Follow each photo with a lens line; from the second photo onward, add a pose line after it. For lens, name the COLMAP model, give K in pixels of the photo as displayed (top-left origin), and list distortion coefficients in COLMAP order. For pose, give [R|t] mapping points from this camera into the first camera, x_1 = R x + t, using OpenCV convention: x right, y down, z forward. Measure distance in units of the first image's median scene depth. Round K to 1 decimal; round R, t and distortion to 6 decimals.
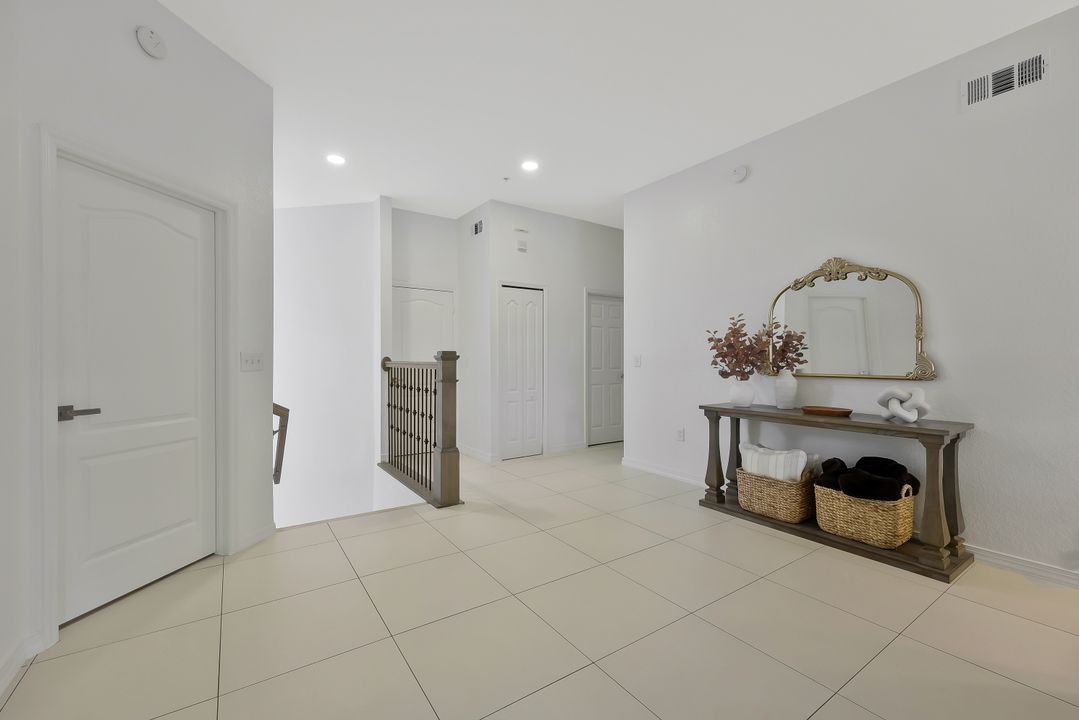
lens RADIAL K [[444.8, 0, 526.8], [0, 444.8, 357.3], [0, 0, 1]] dist [-0.000300, -0.000060]
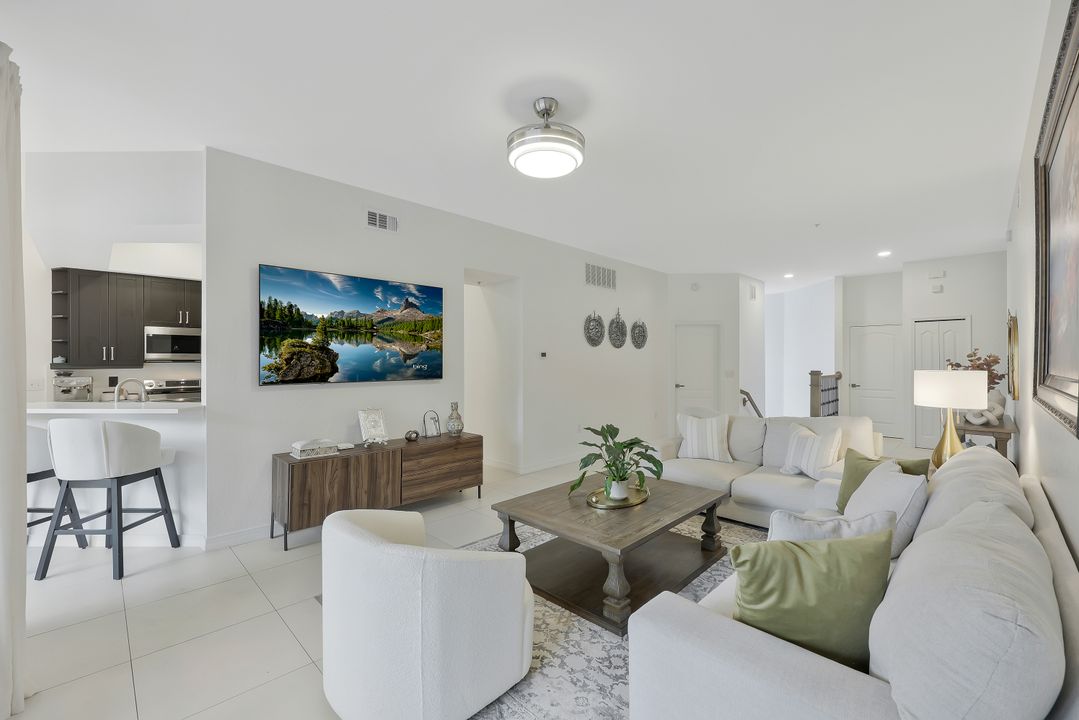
lens RADIAL K [[447.7, 0, 536.9], [0, 447.7, 360.2], [0, 0, 1]] dist [-0.000959, 0.000144]
pose [[0.184235, -0.001881, -0.982880, 1.123141], [0.007430, 0.999972, -0.000521, -0.049317], [0.982854, -0.007207, 0.184244, -0.429207]]
